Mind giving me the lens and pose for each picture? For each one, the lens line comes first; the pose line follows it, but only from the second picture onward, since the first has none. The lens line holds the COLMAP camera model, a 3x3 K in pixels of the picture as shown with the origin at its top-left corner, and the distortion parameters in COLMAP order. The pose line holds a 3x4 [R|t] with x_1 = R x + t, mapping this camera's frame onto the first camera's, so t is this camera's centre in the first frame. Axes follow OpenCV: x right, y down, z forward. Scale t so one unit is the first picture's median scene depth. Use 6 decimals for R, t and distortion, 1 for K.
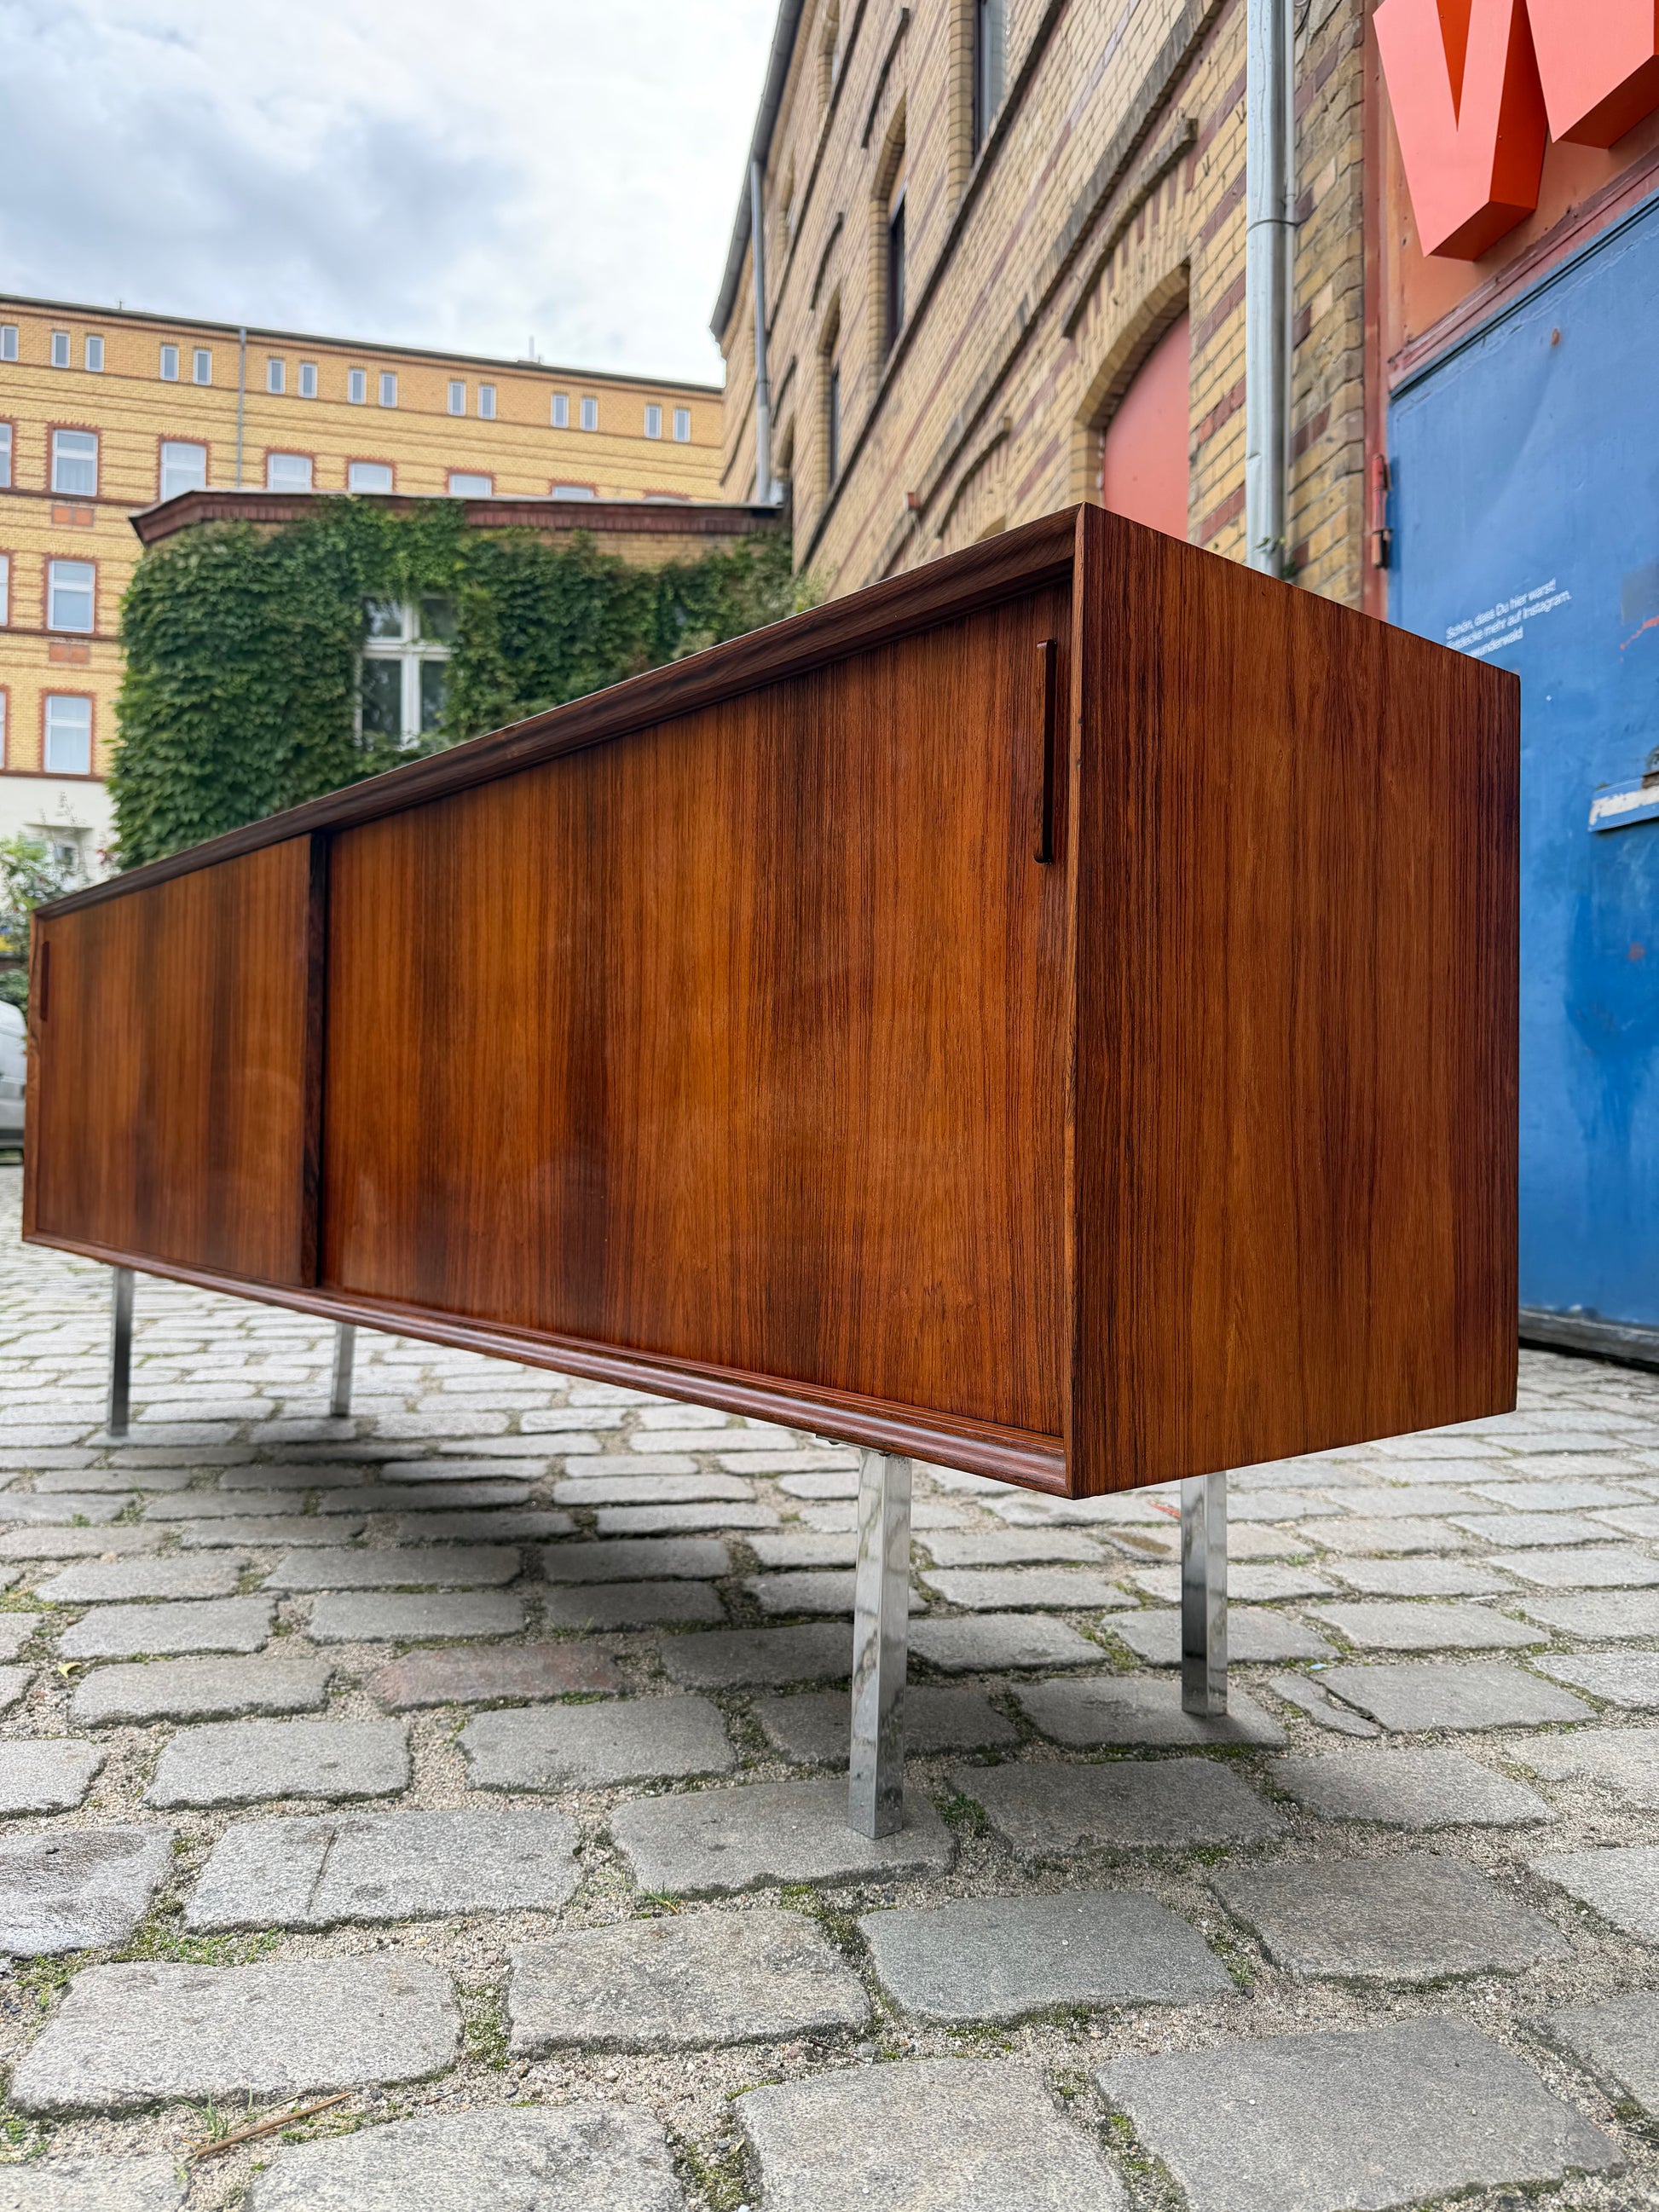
lens RADIAL K [[1569.8, 0, 828.6], [0, 1569.8, 1111.6], [0, 0, 1]] dist [0.048583, -0.089868]
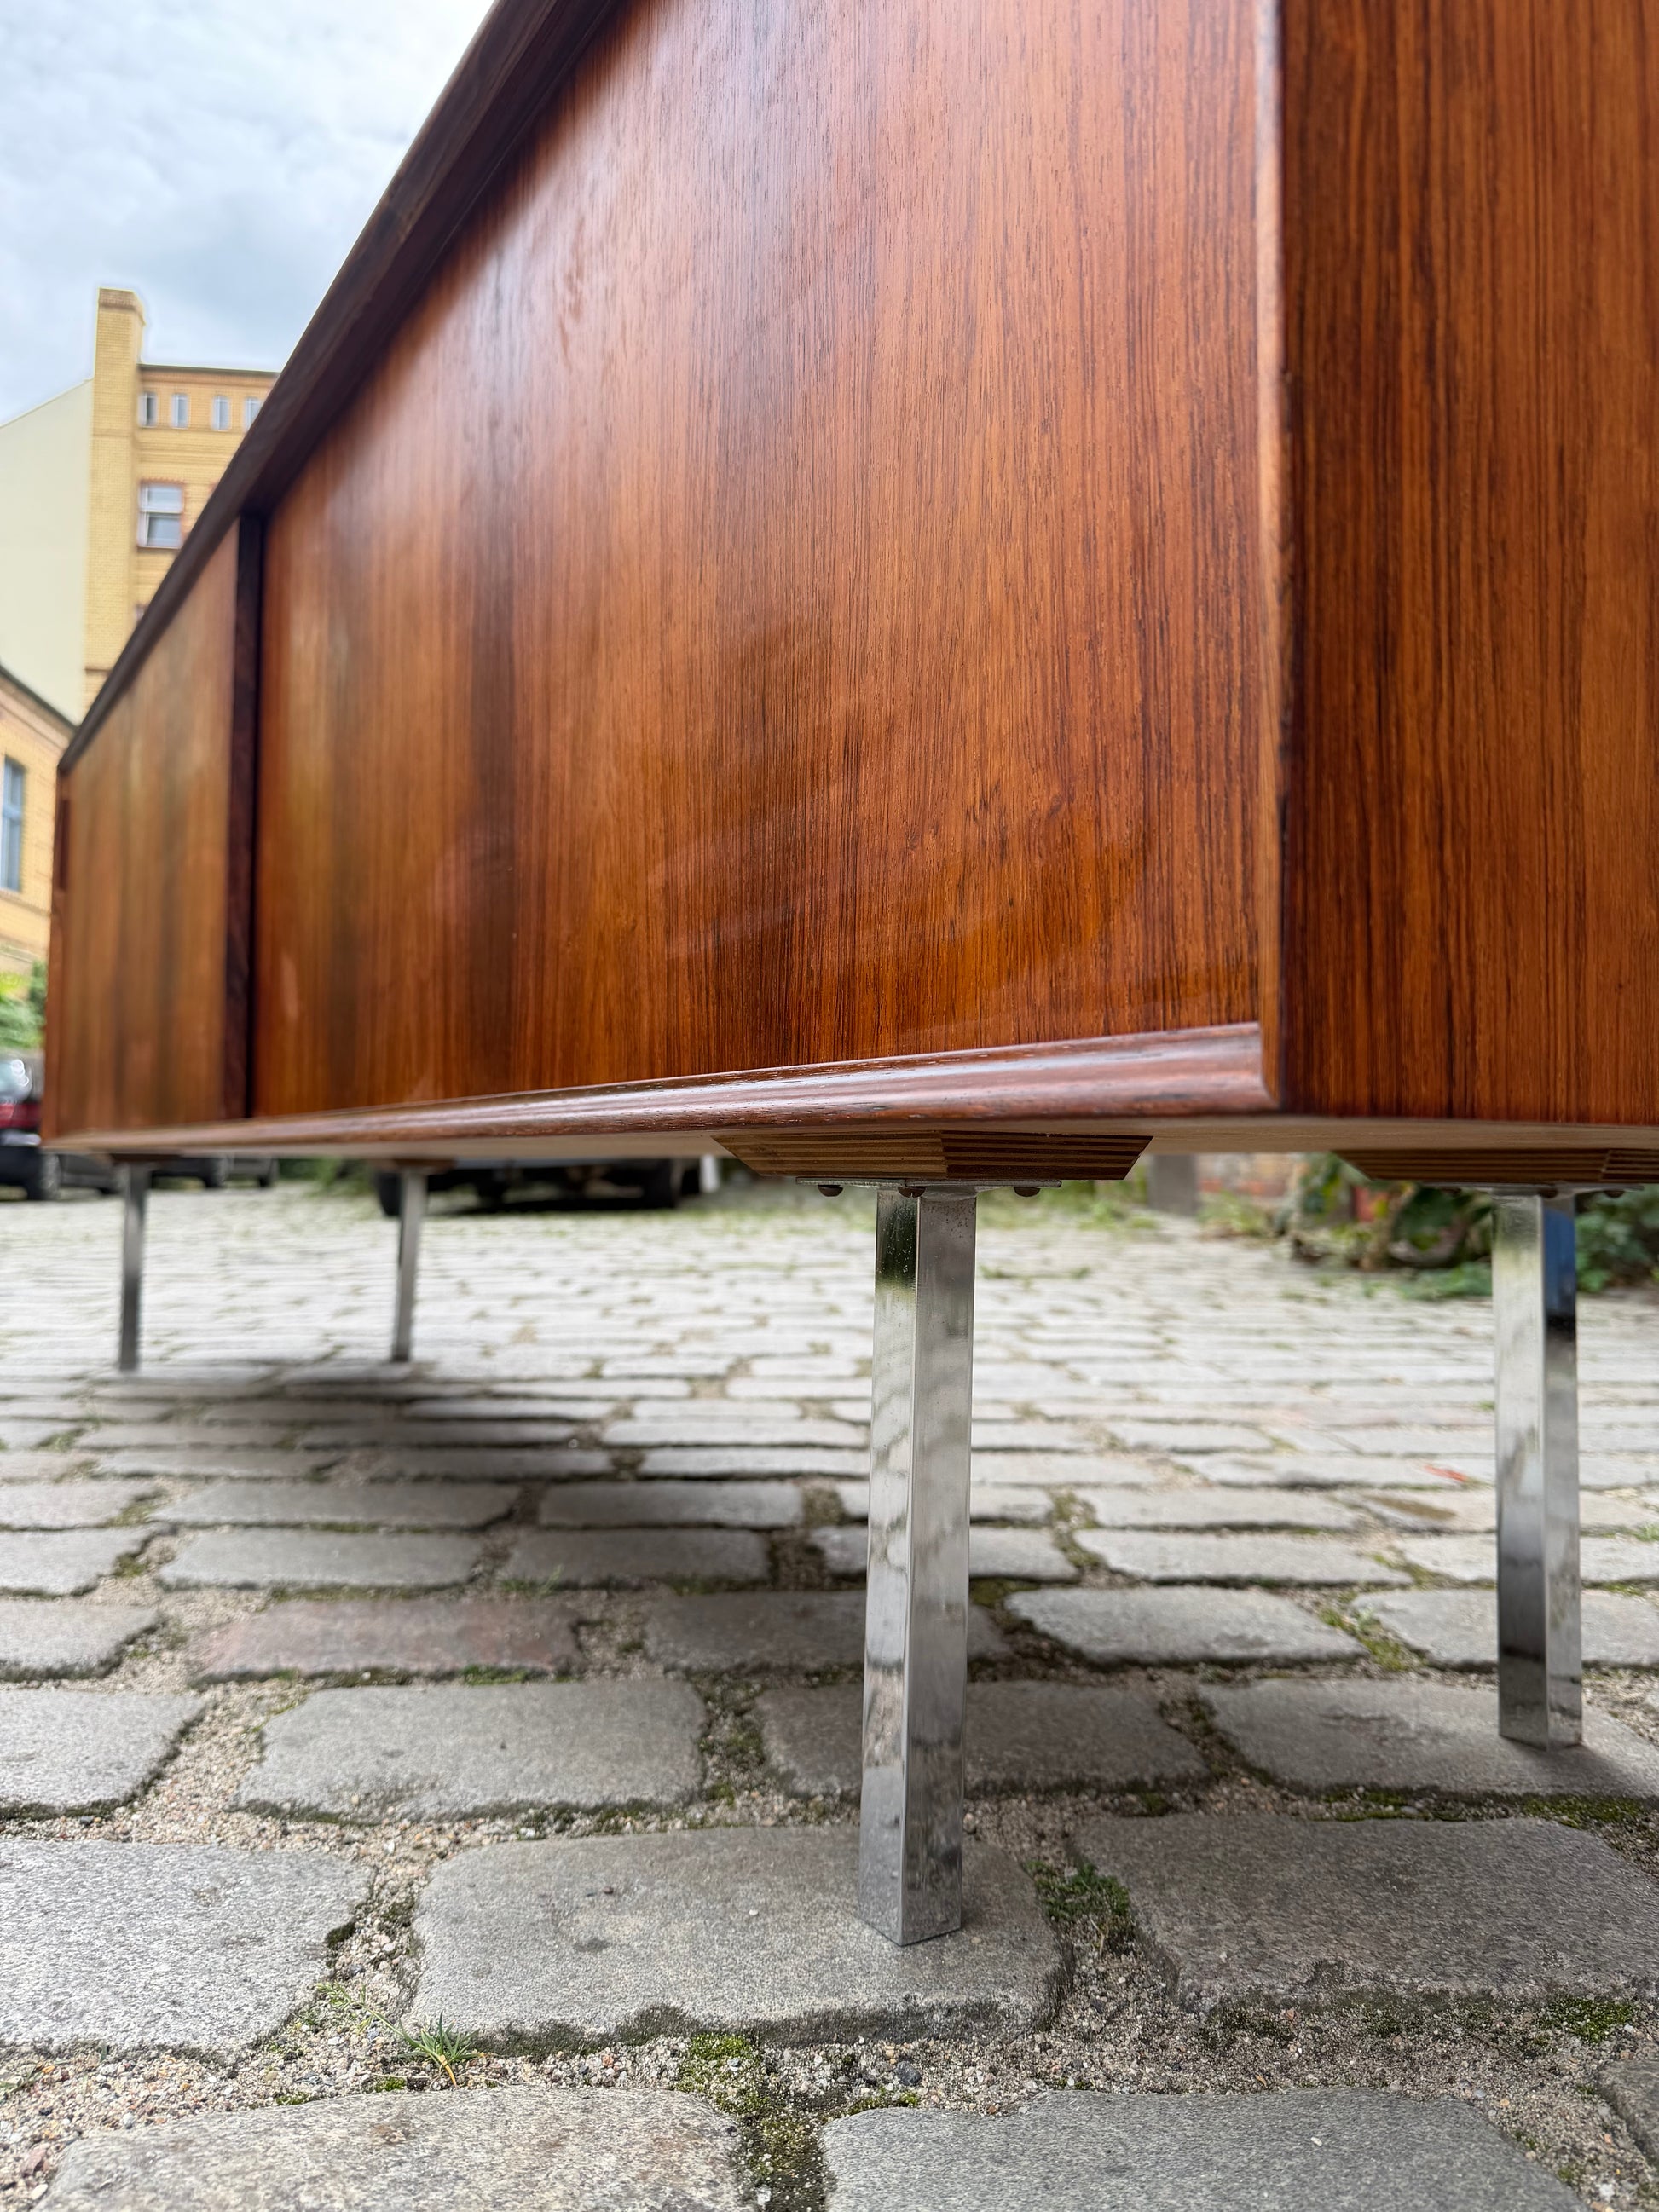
lens RADIAL K [[1594.4, 0, 833.8], [0, 1594.4, 1111.3], [0, 0, 1]] dist [0.003635, -0.022522]
pose [[0.990878, -0.008949, -0.134467, 0.056826], [0.005946, 0.999724, -0.022719, 0.145882], [0.134633, 0.021712, 0.990658, 0.346784]]
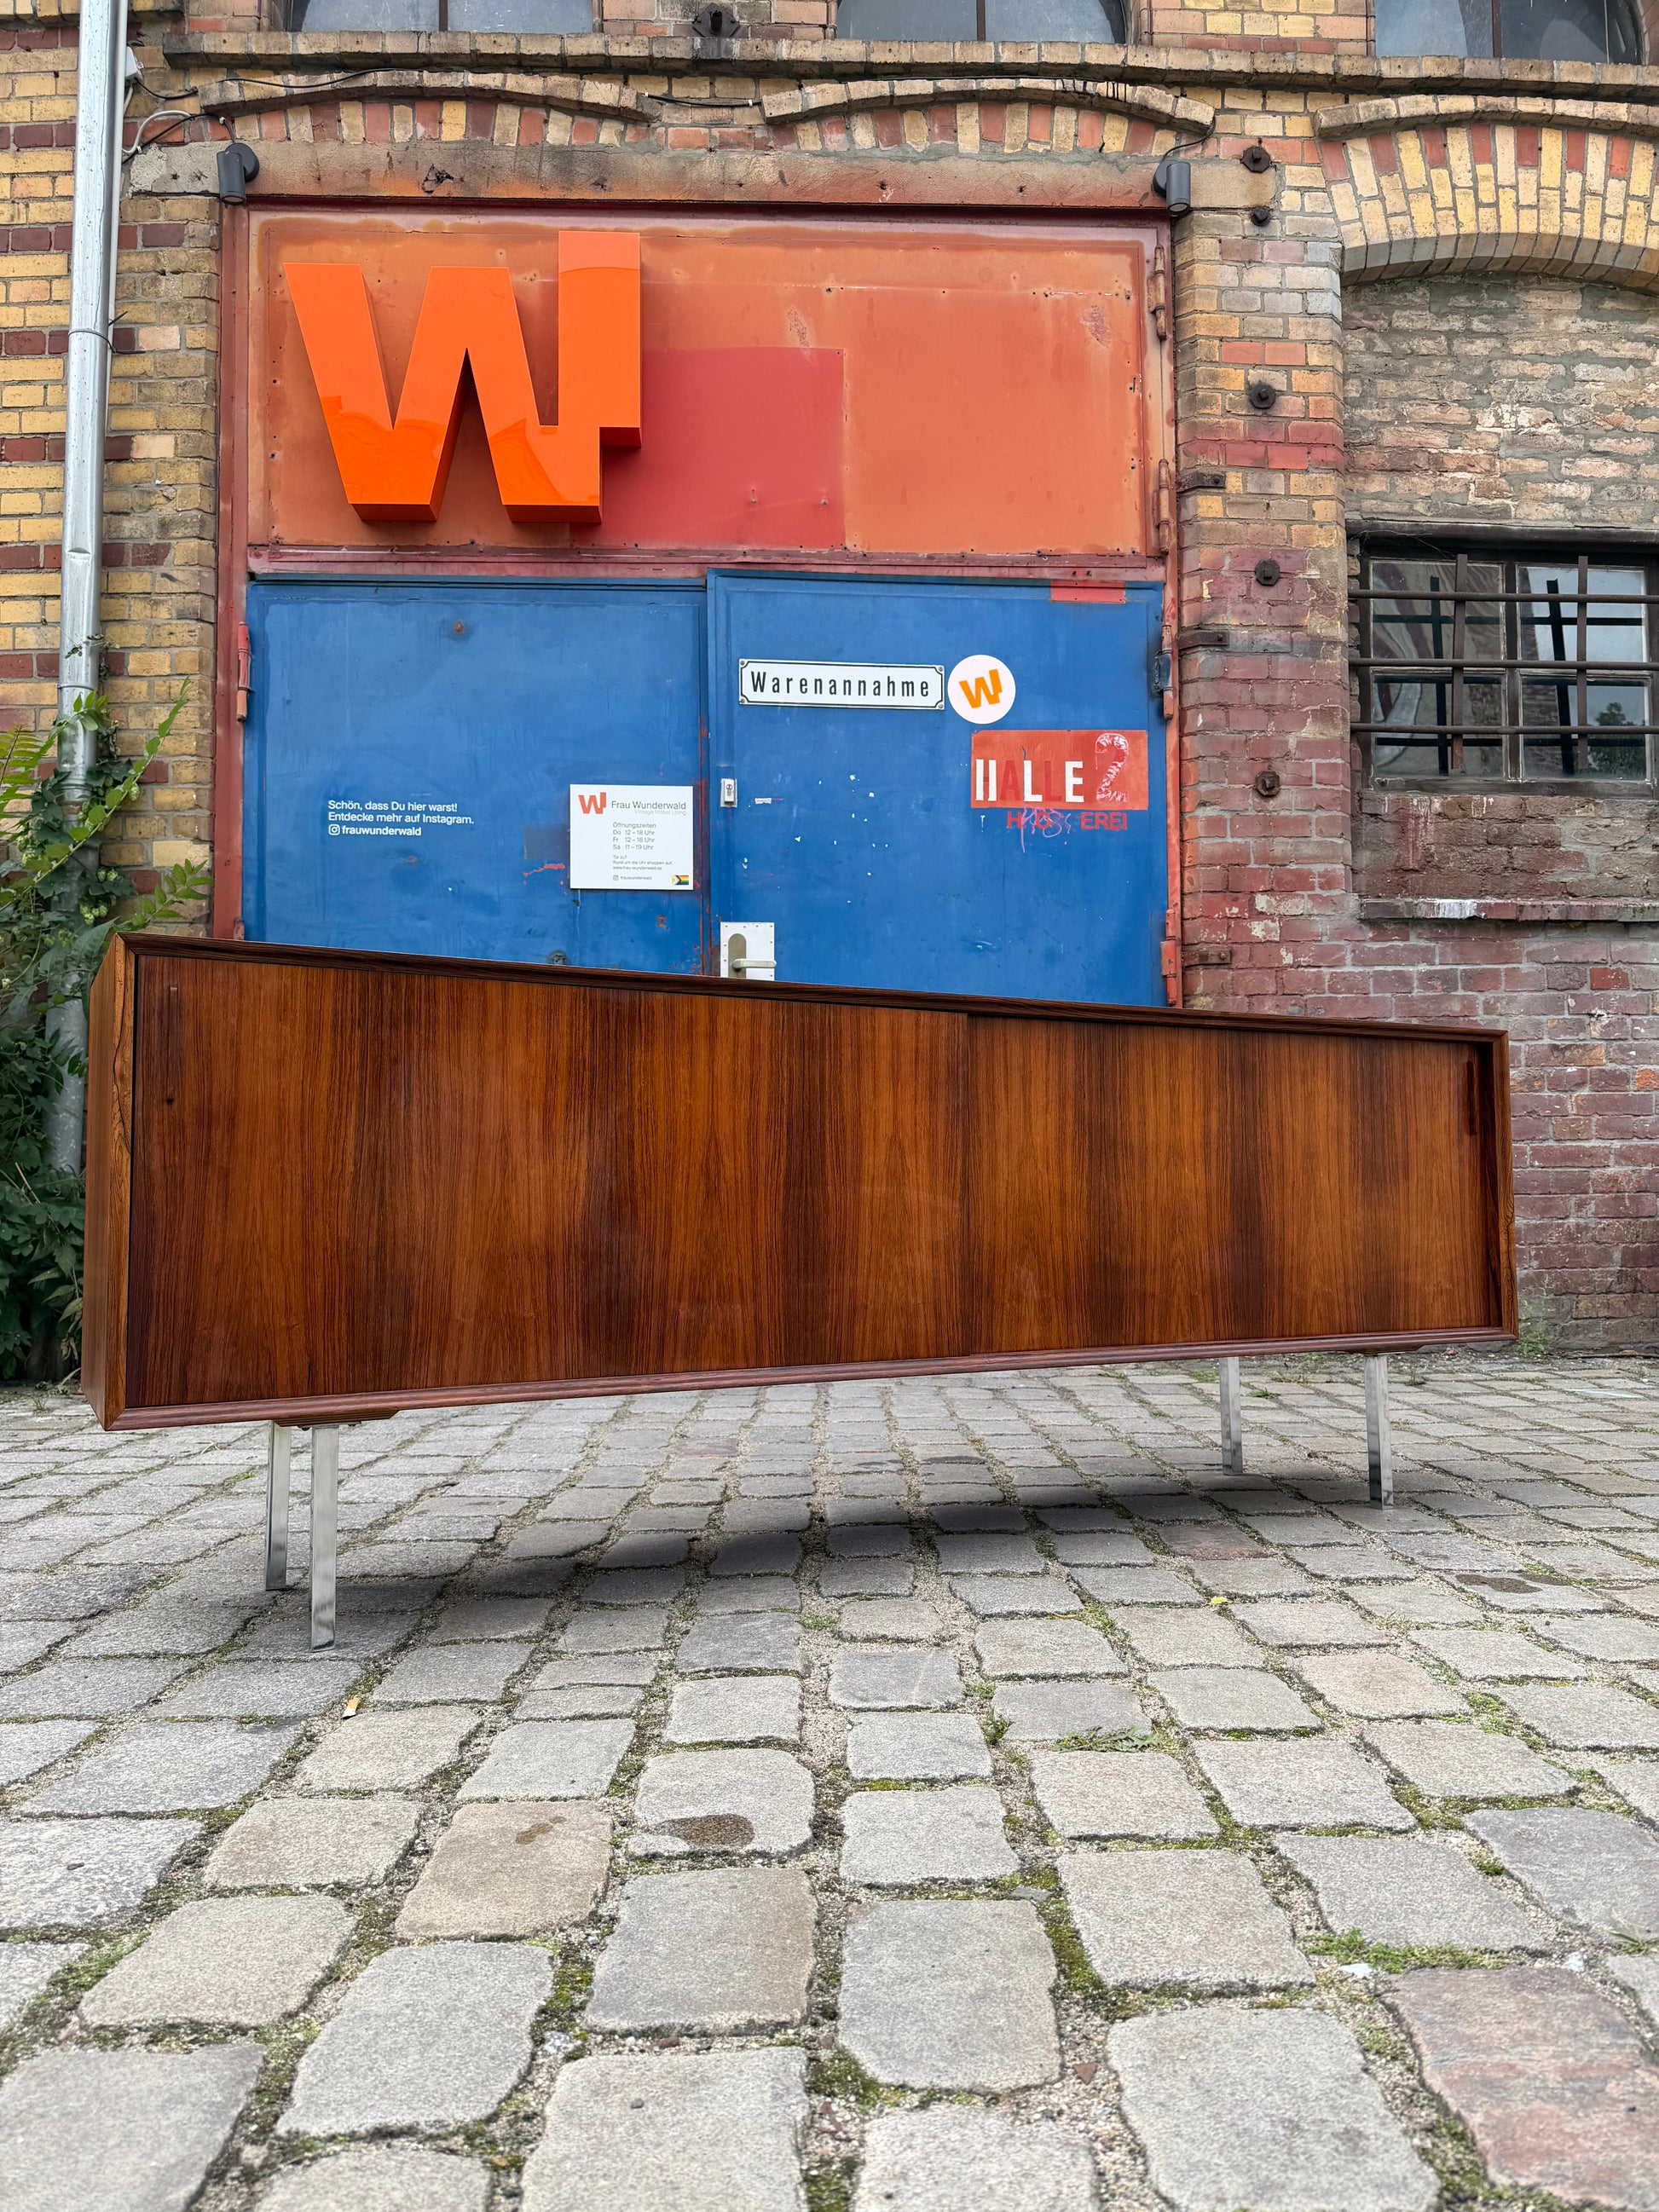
lens RADIAL K [[1594.4, 0, 833.8], [0, 1594.4, 1111.3], [0, 0, 1]] dist [0.003635, -0.022522]
pose [[0.208583, 0.045866, 0.976929, -1.914820], [-0.008792, 0.998947, -0.045023, -0.035959], [-0.977965, 0.000802, 0.208766, 0.960328]]
